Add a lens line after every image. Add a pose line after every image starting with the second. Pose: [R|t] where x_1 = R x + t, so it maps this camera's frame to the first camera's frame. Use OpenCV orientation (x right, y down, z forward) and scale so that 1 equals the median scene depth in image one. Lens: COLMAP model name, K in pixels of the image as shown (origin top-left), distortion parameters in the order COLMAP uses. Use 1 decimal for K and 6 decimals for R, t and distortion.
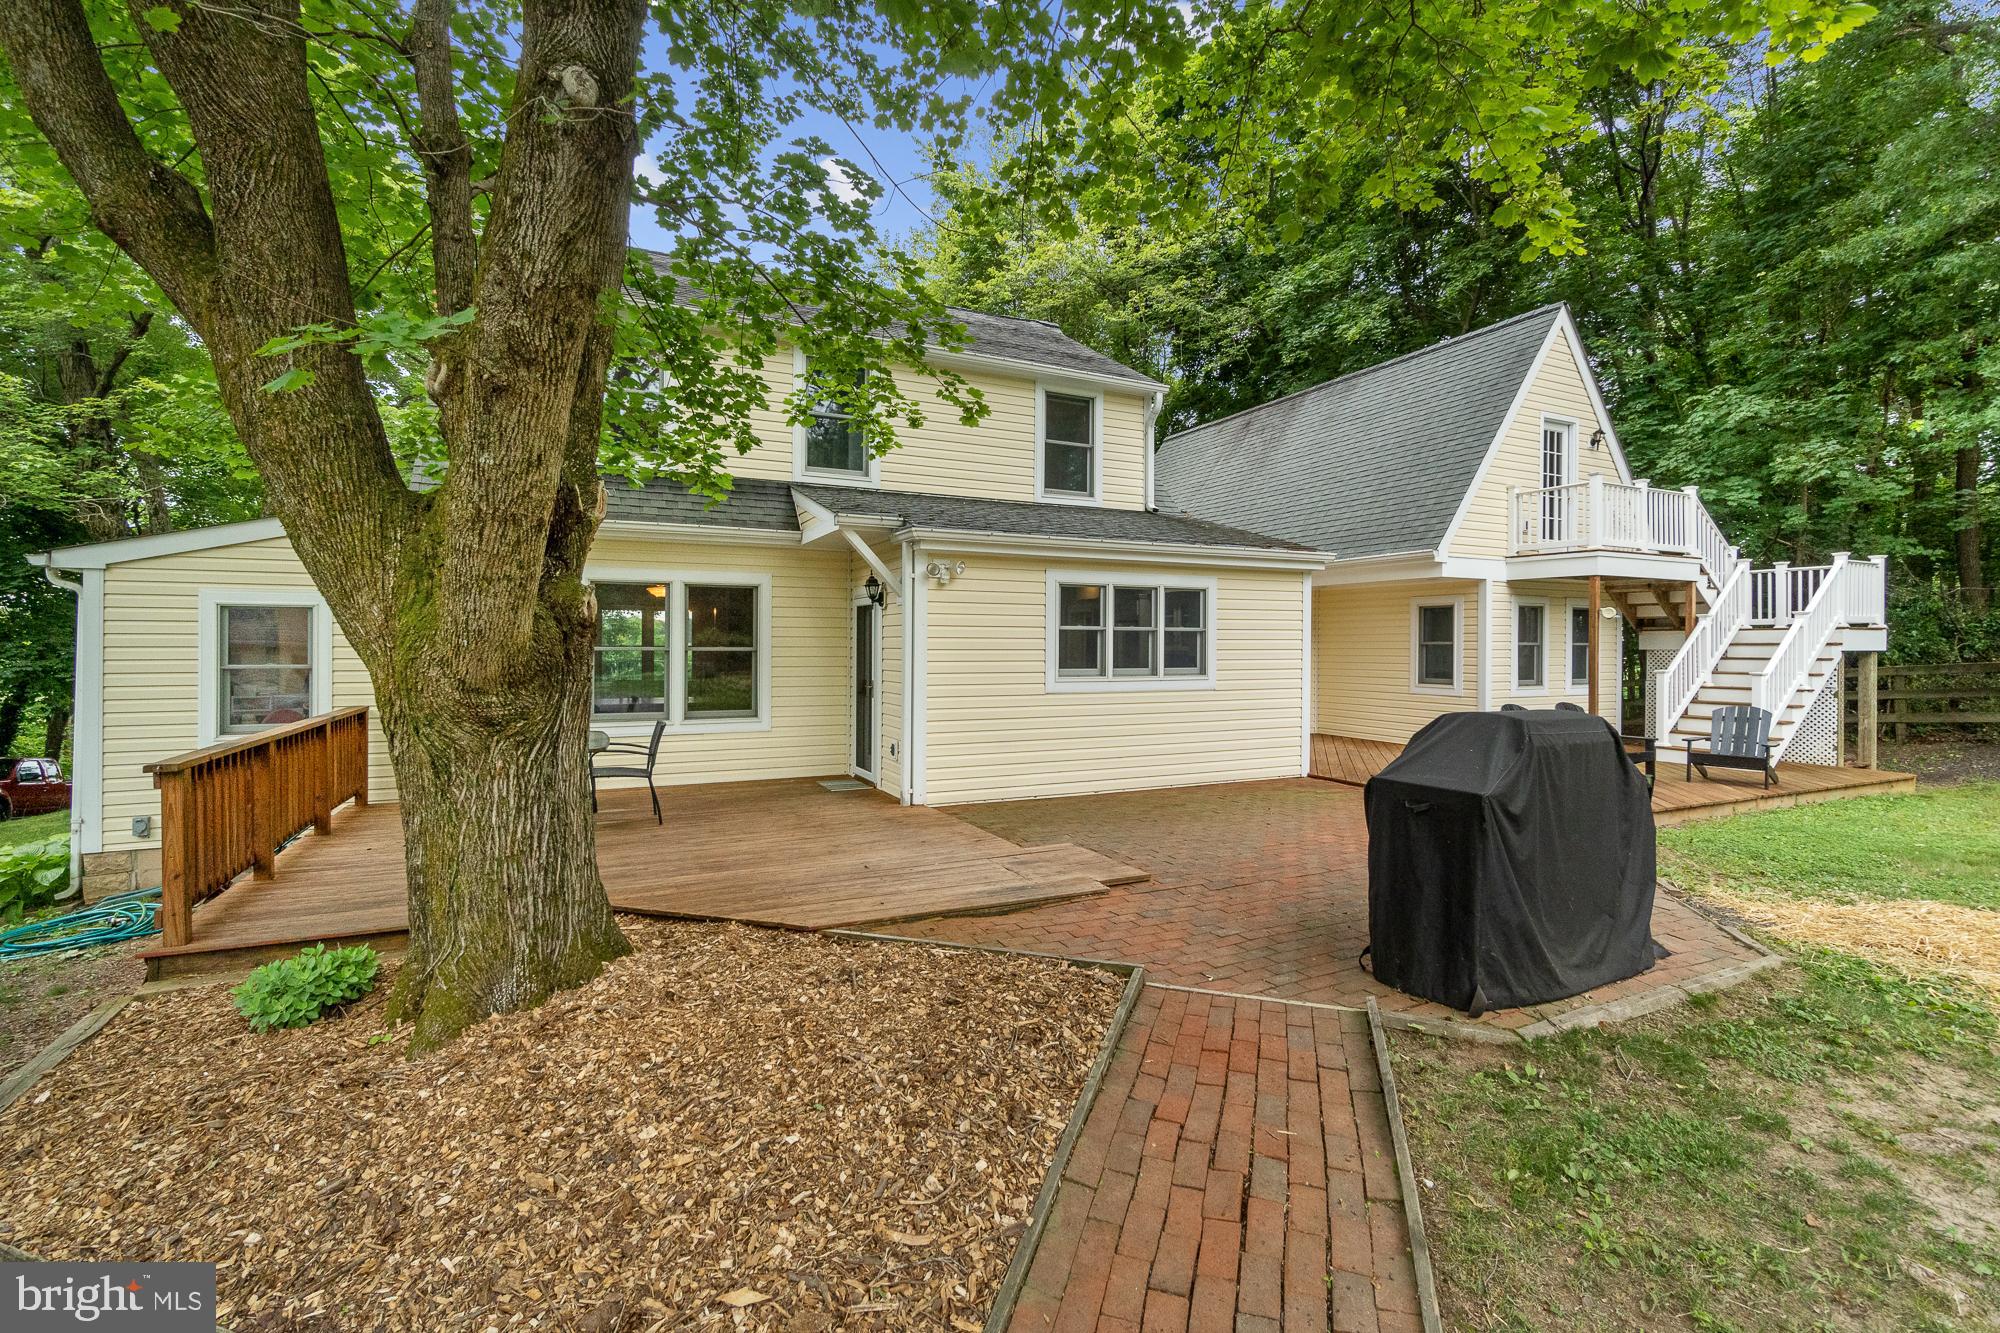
lens RADIAL K [[878.2, 0, 991.2], [0, 878.2, 653.3], [0, 0, 1]] dist [-0.013016, 0.001446]
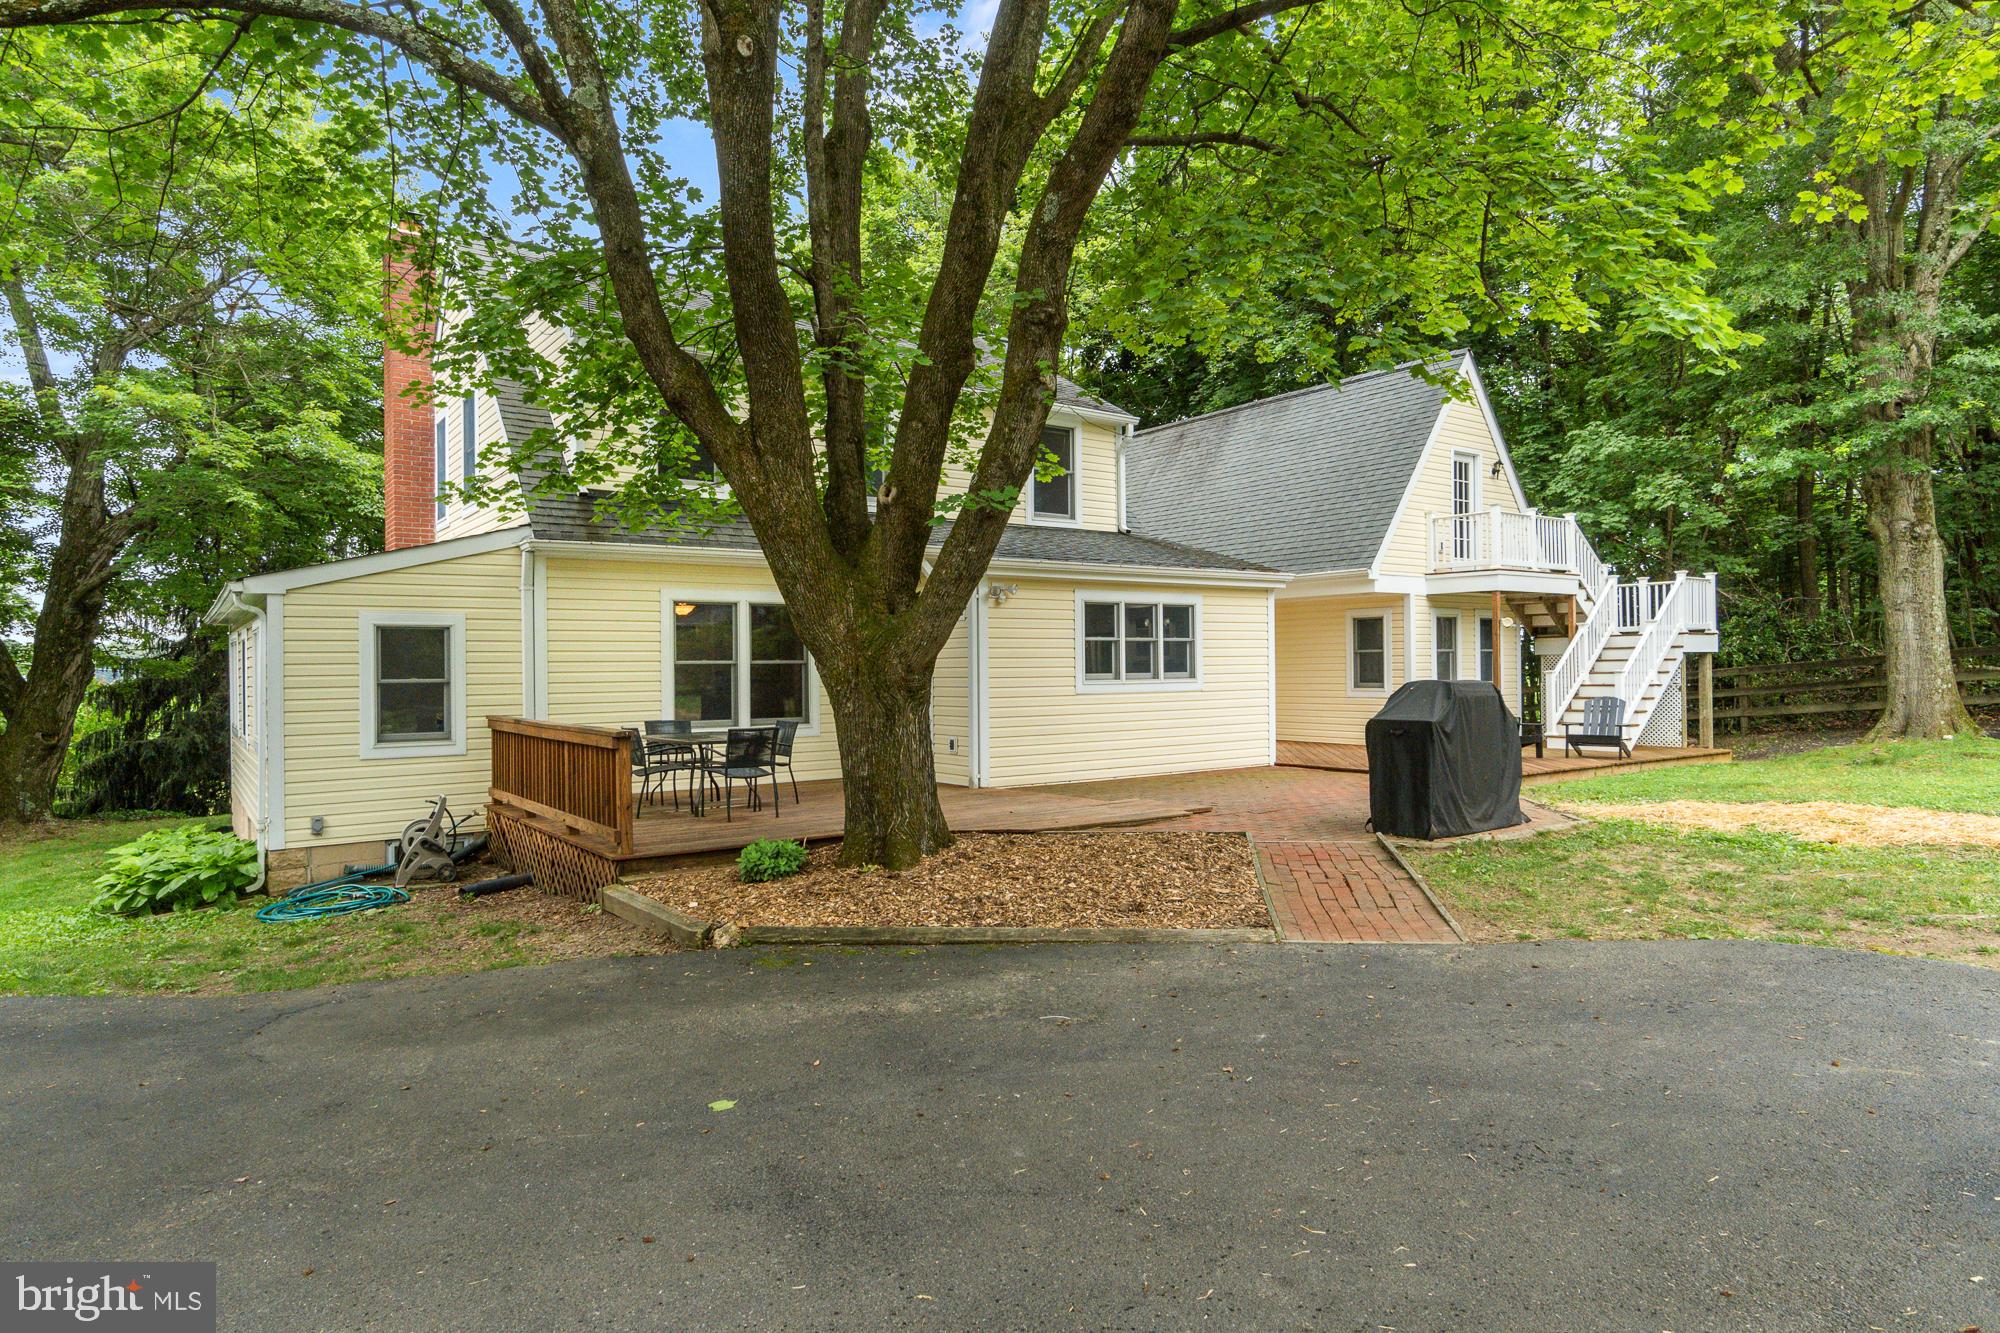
lens RADIAL K [[1123.5, 0, 1002.2], [0, 1123.5, 674.8], [0, 0, 1]] dist [-0.025141, -0.000556]
pose [[0.983801, -0.017096, 0.178450, -0.220609], [0.017957, 0.999834, -0.003210, 0.015967], [-0.178365, 0.006362, 0.983944, -0.342185]]
